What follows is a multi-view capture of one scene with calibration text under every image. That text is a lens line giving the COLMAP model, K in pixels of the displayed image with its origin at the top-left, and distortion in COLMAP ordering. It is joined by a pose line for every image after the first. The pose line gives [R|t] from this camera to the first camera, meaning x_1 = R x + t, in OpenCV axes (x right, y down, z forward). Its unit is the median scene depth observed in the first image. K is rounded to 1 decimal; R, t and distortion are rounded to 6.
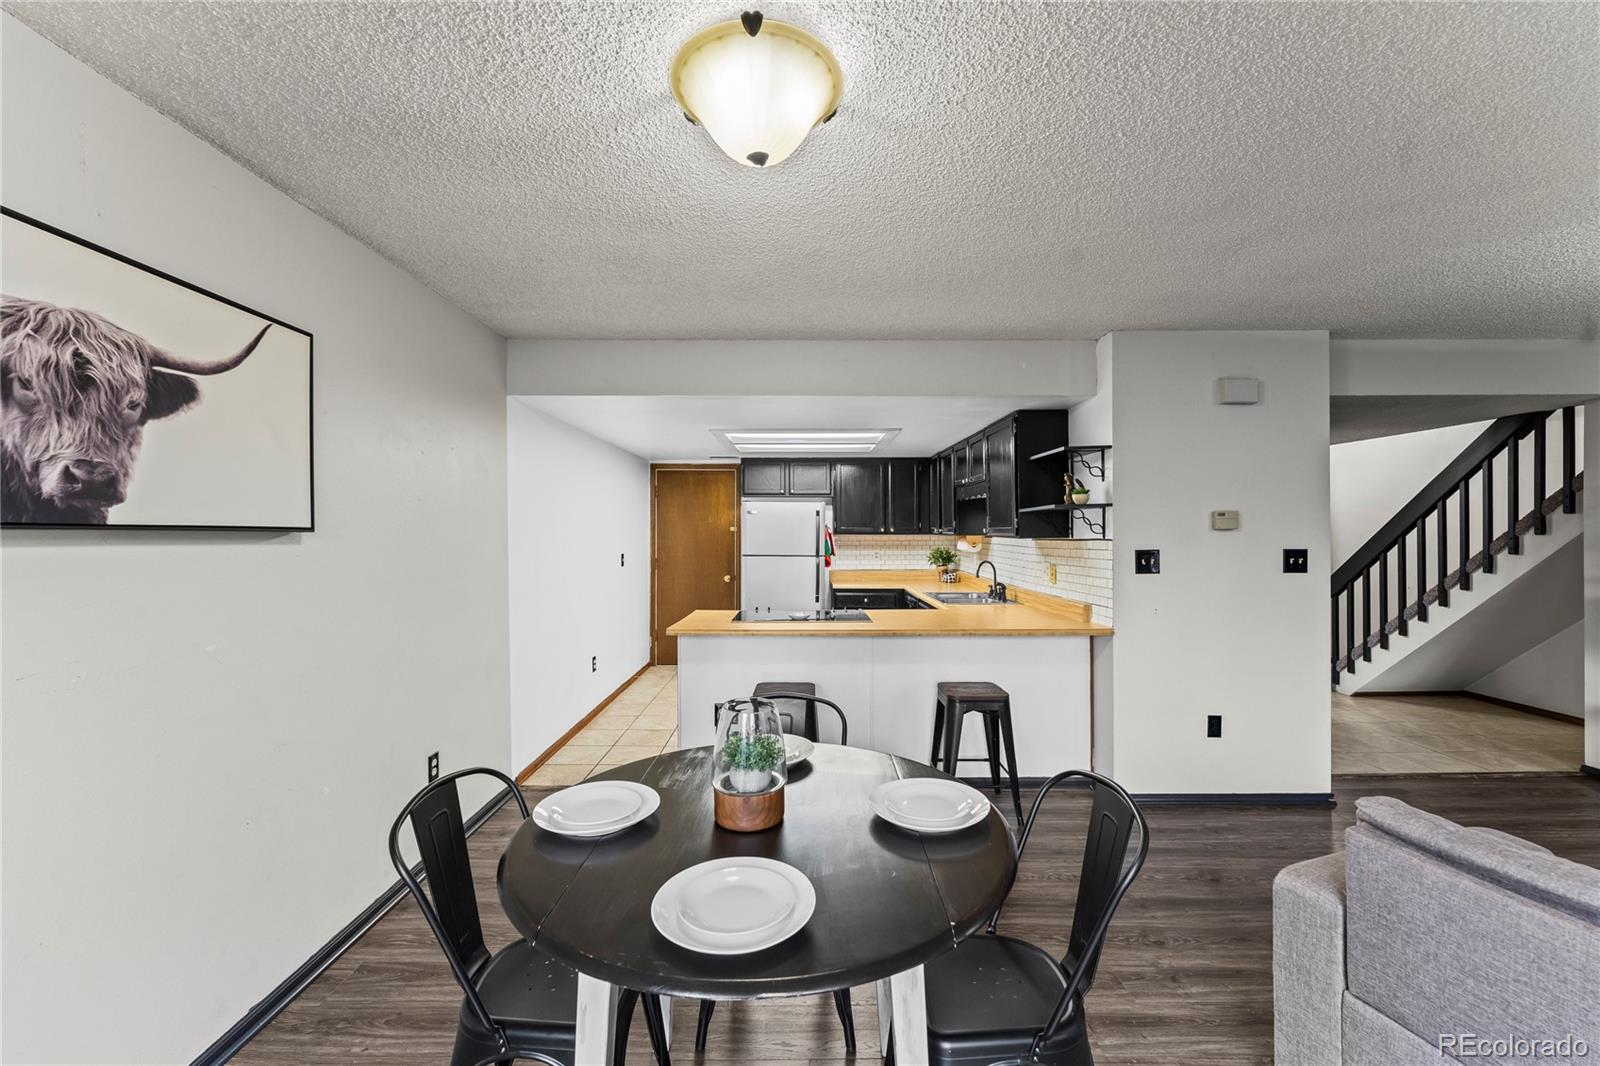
lens RADIAL K [[643.8, 0, 801.7], [0, 643.8, 531.2], [0, 0, 1]] dist [-0.000862, -0.000380]
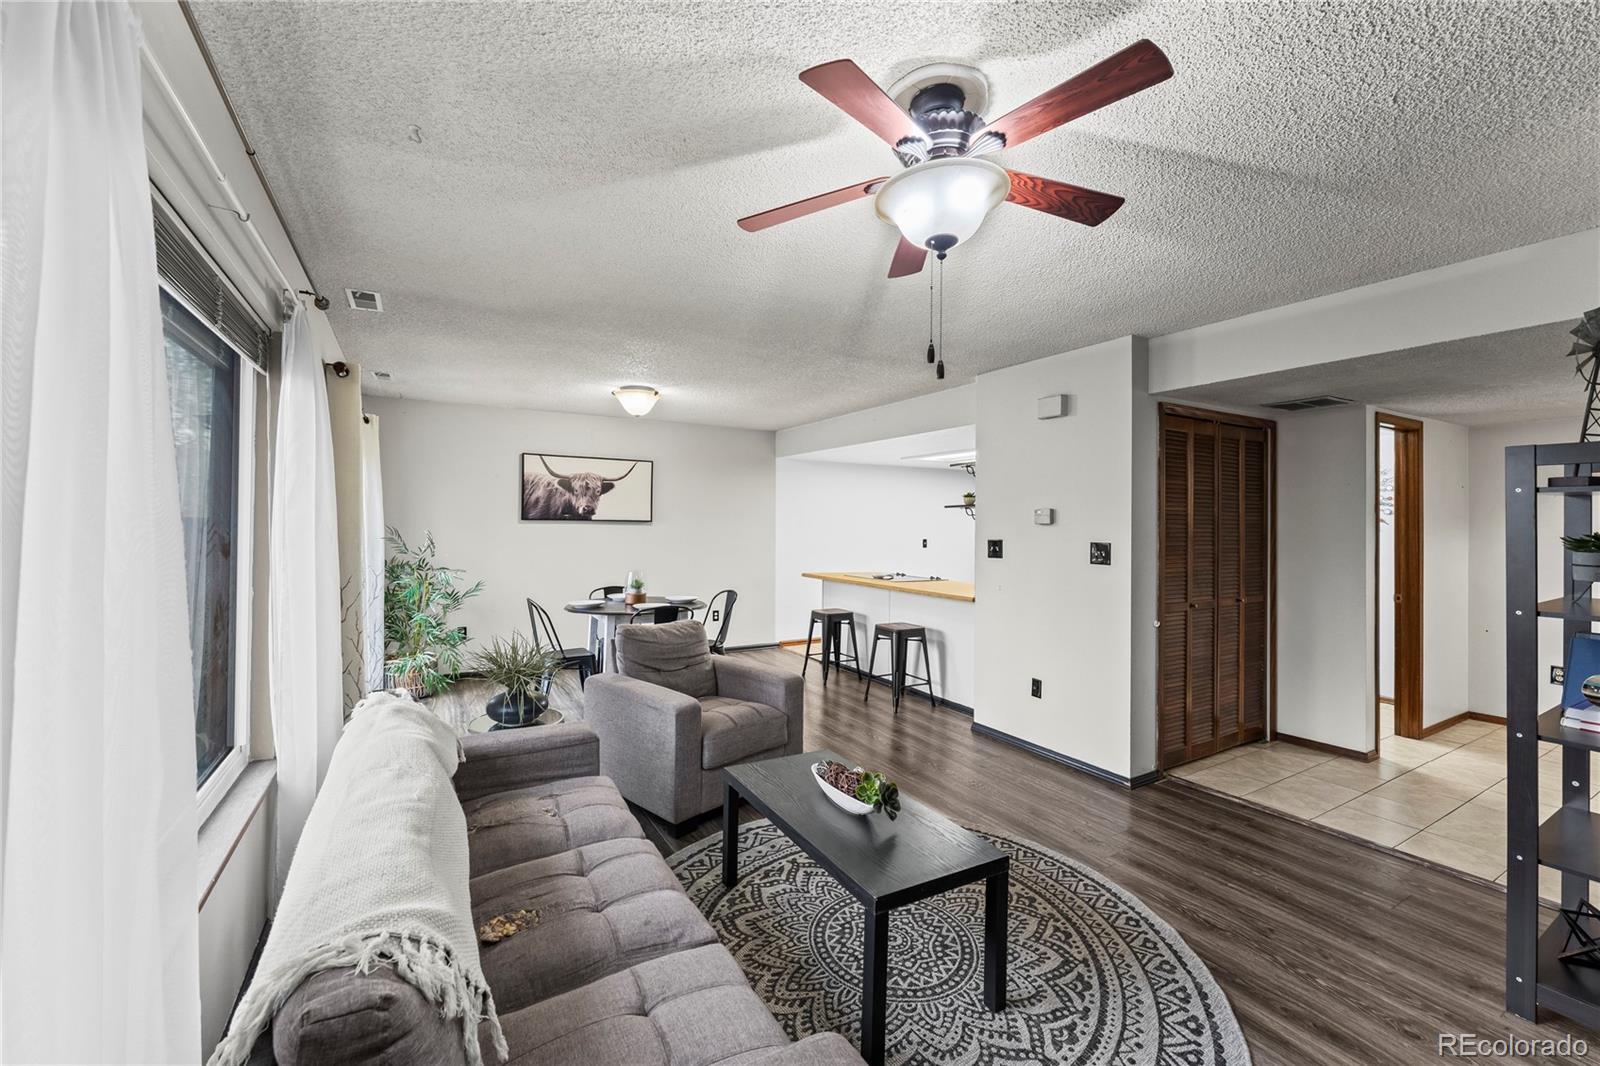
lens RADIAL K [[643.8, 0, 797.3], [0, 643.8, 525.8], [0, 0, 1]] dist [-0.000862, -0.000380]
pose [[0.495403, 0.008753, -0.868619, 2.995019], [-0.010025, 0.999940, 0.004359, -0.001086], [0.868605, 0.006549, 0.495461, 0.027982]]
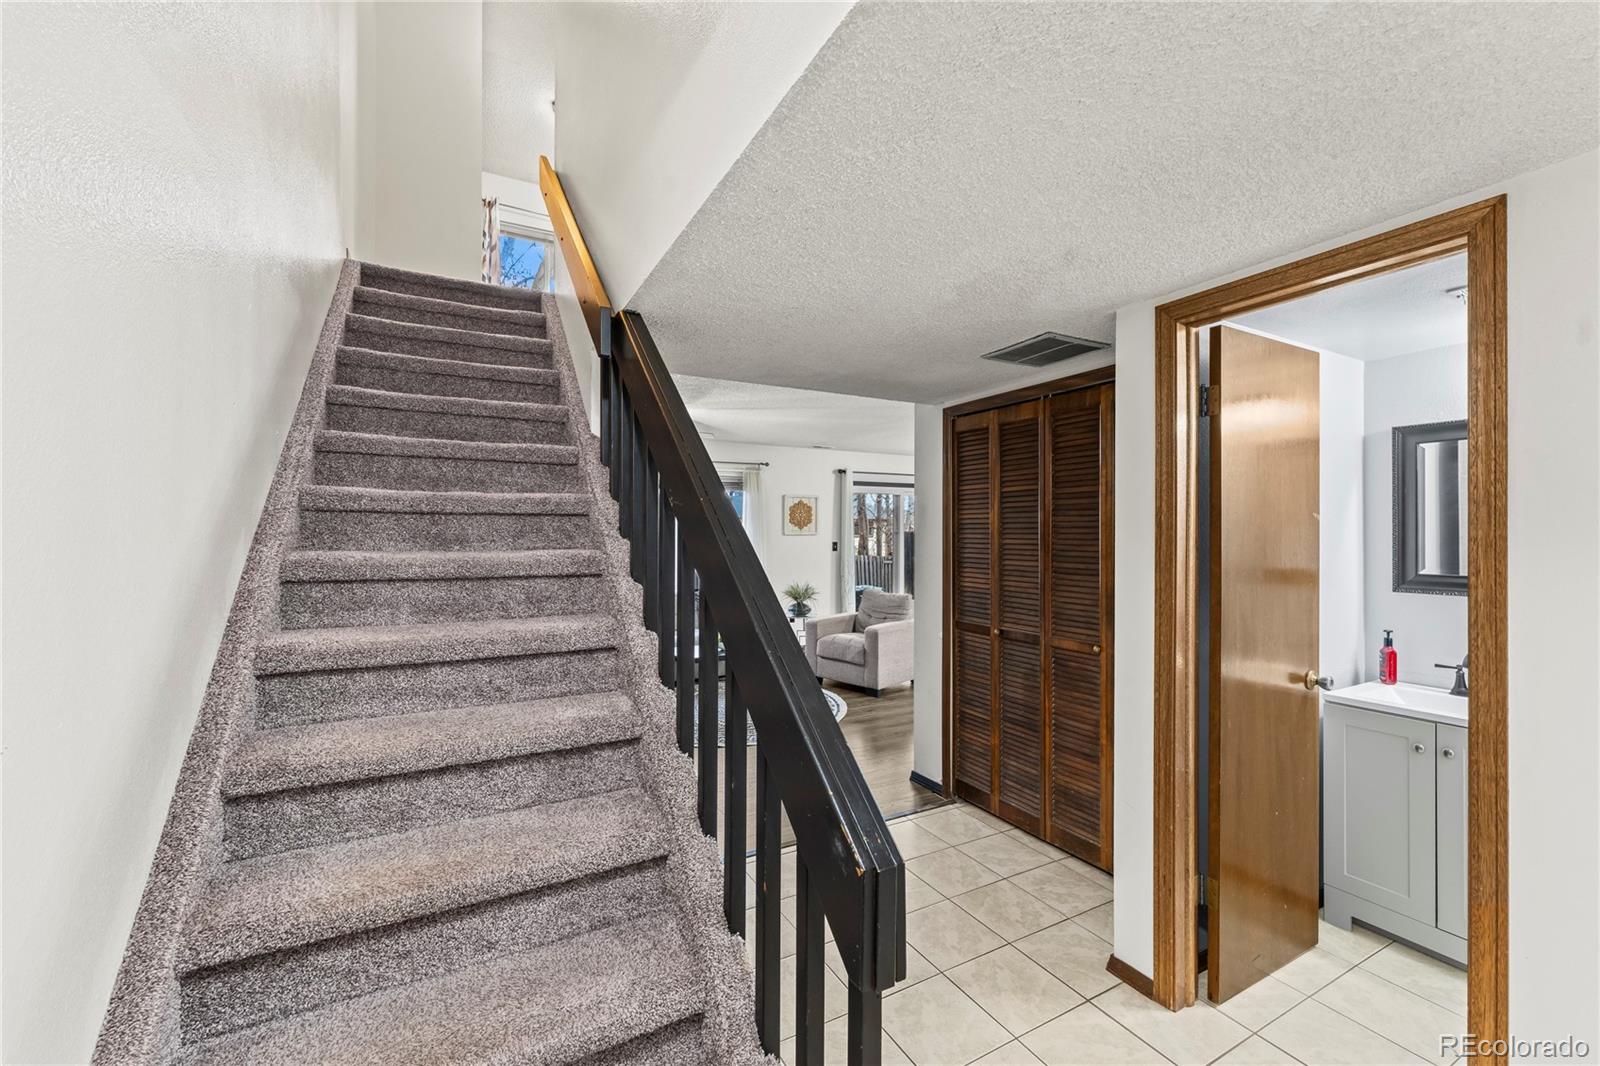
lens RADIAL K [[643.8, 0, 796.9], [0, 643.8, 531.1], [0, 0, 1]] dist [-0.000862, -0.000380]
pose [[-0.881578, 0.003281, -0.472026, 3.142206], [0.003371, 0.999994, 0.000655, -0.021778], [0.472026, -0.001014, -0.881584, 3.885797]]
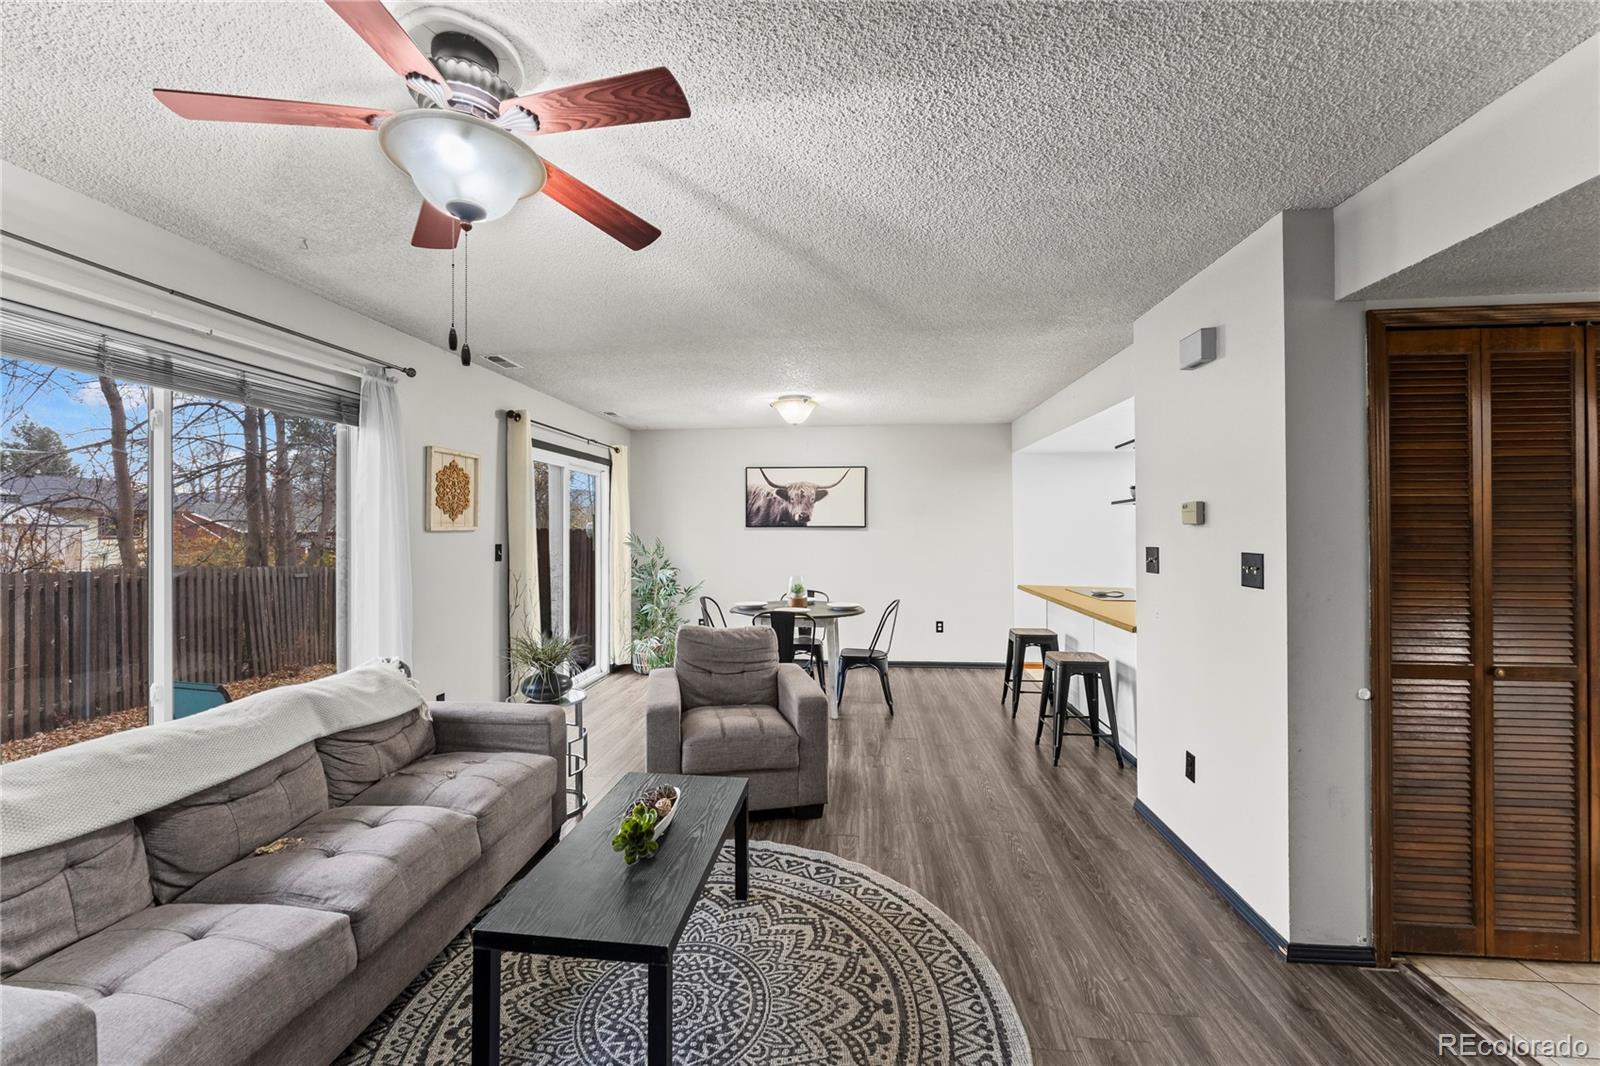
lens RADIAL K [[643.8, 0, 798.0], [0, 643.8, 527.3], [0, 0, 1]] dist [-0.000862, -0.000380]
pose [[-0.098438, 0.000271, -0.995143, 3.075348], [0.002434, 0.999997, 0.000032, -0.001453], [0.995140, -0.002419, -0.098438, 1.201930]]
